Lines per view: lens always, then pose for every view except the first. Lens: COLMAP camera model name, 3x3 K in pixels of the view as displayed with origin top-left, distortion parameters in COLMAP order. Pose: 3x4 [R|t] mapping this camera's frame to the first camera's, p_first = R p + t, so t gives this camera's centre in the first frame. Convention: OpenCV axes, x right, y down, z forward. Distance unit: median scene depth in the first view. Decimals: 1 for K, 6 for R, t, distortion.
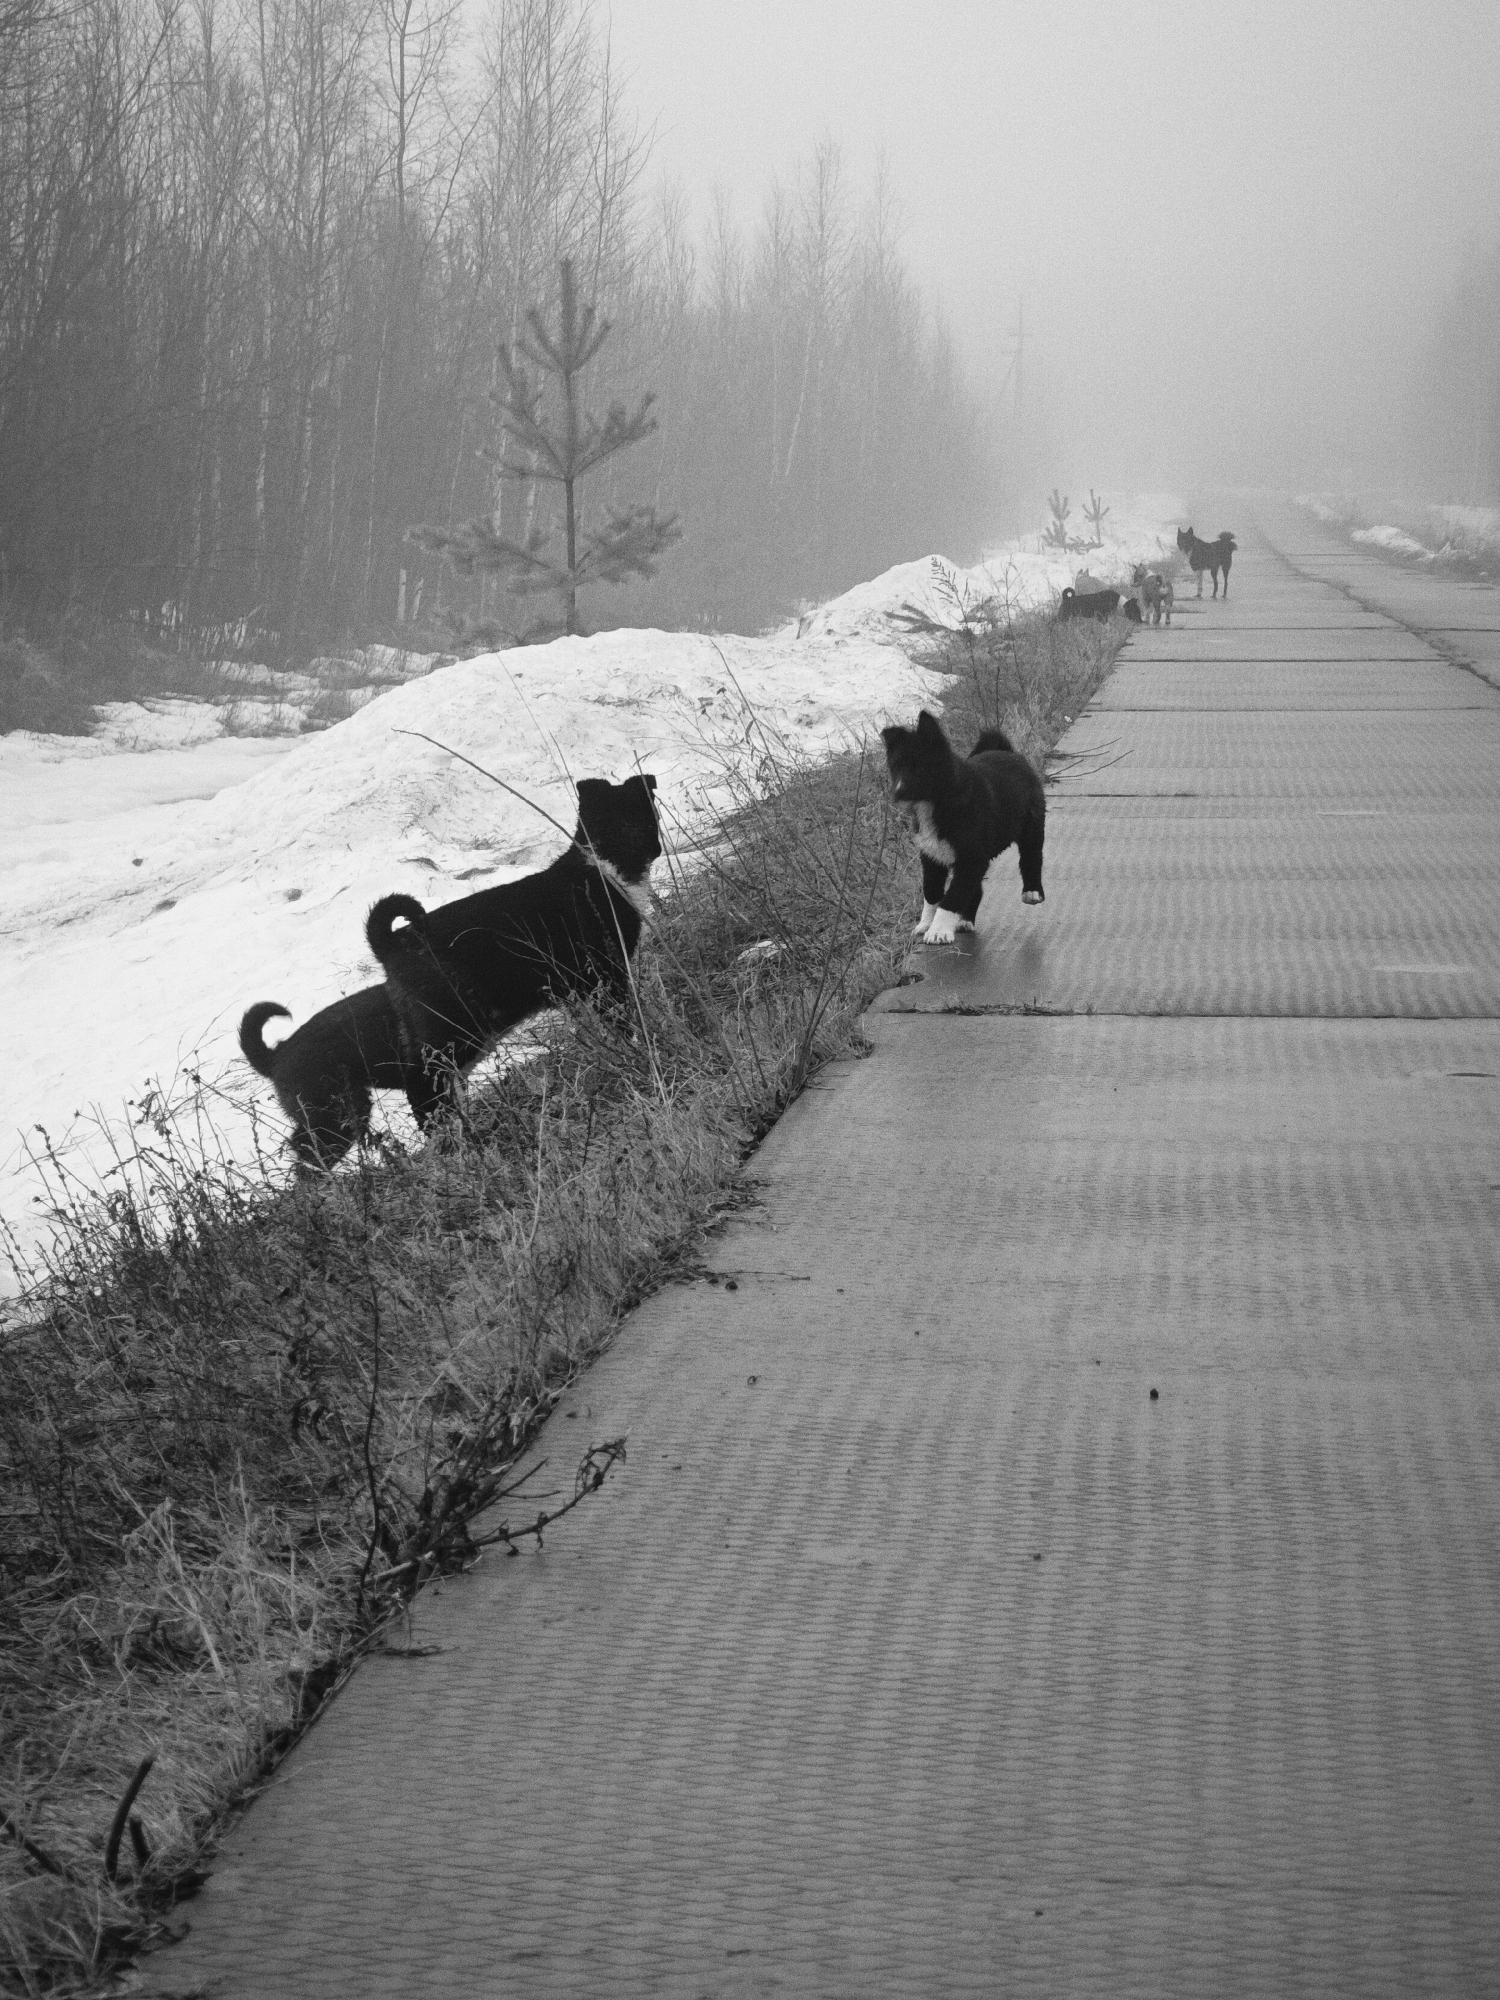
lens RADIAL K [[4308.3, 0, 750.0], [0, 4308.3, 1000.0], [0, 0, 1]] dist [0.280270, -0.150649]
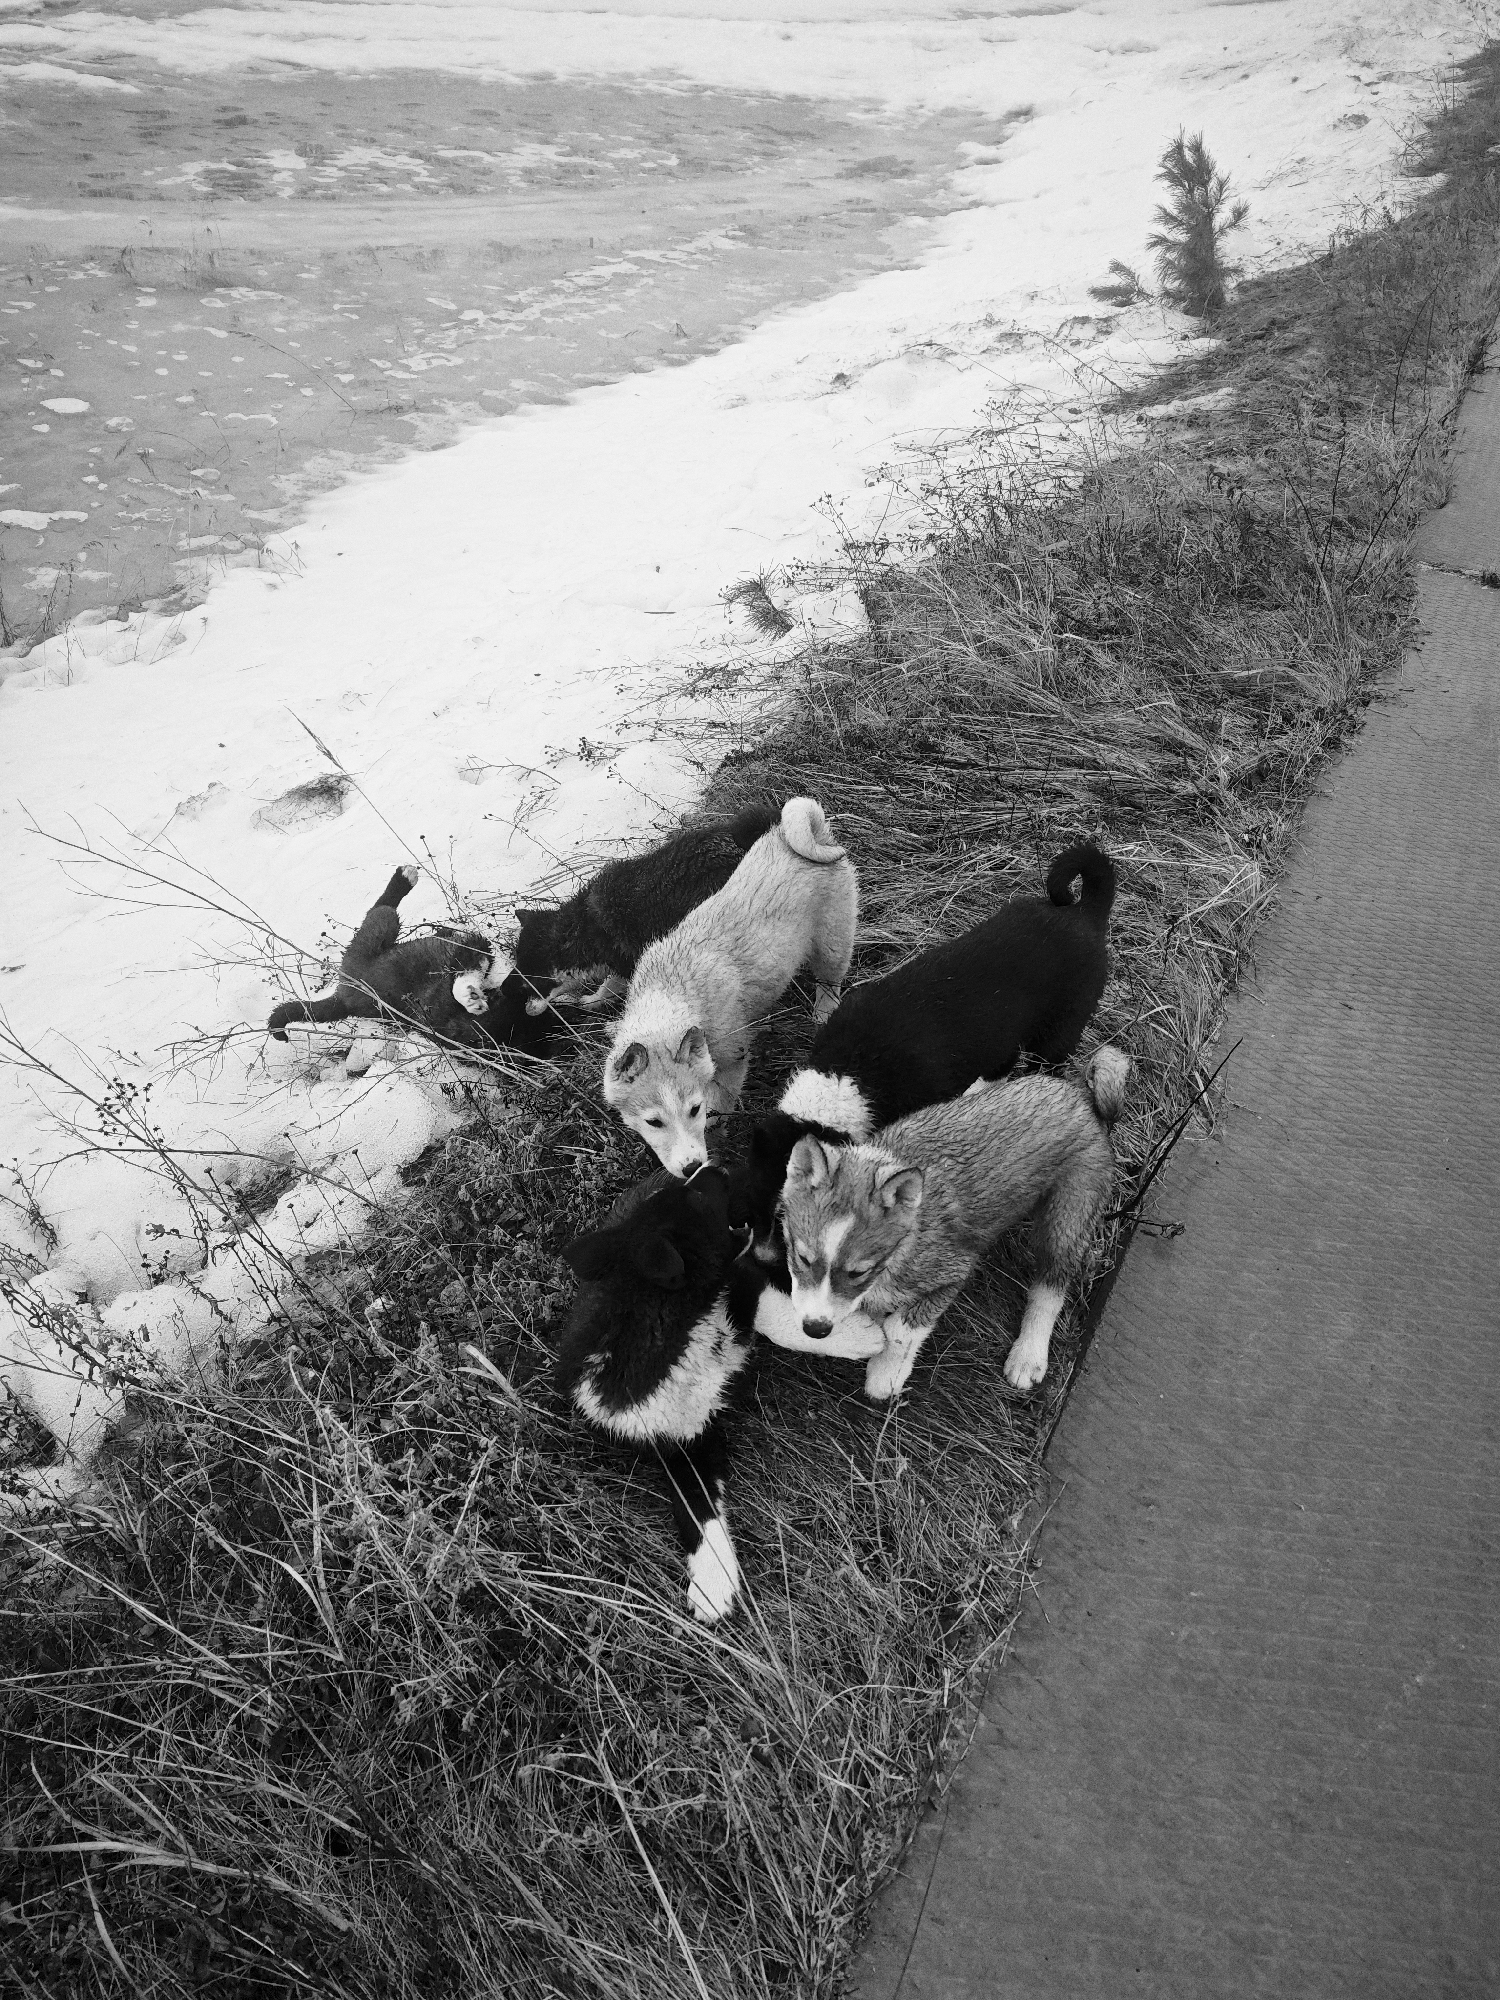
lens RADIAL K [[1452.5, 0, 786.8], [0, 1452.5, 1000.8], [0, 0, 1]] dist [0.005112, 0.003284]
pose [[0.938987, 0.268600, -0.214843, -0.050449], [-0.109620, 0.825757, 0.553272, -0.018062], [0.326017, -0.495964, 0.804818, -0.161702]]
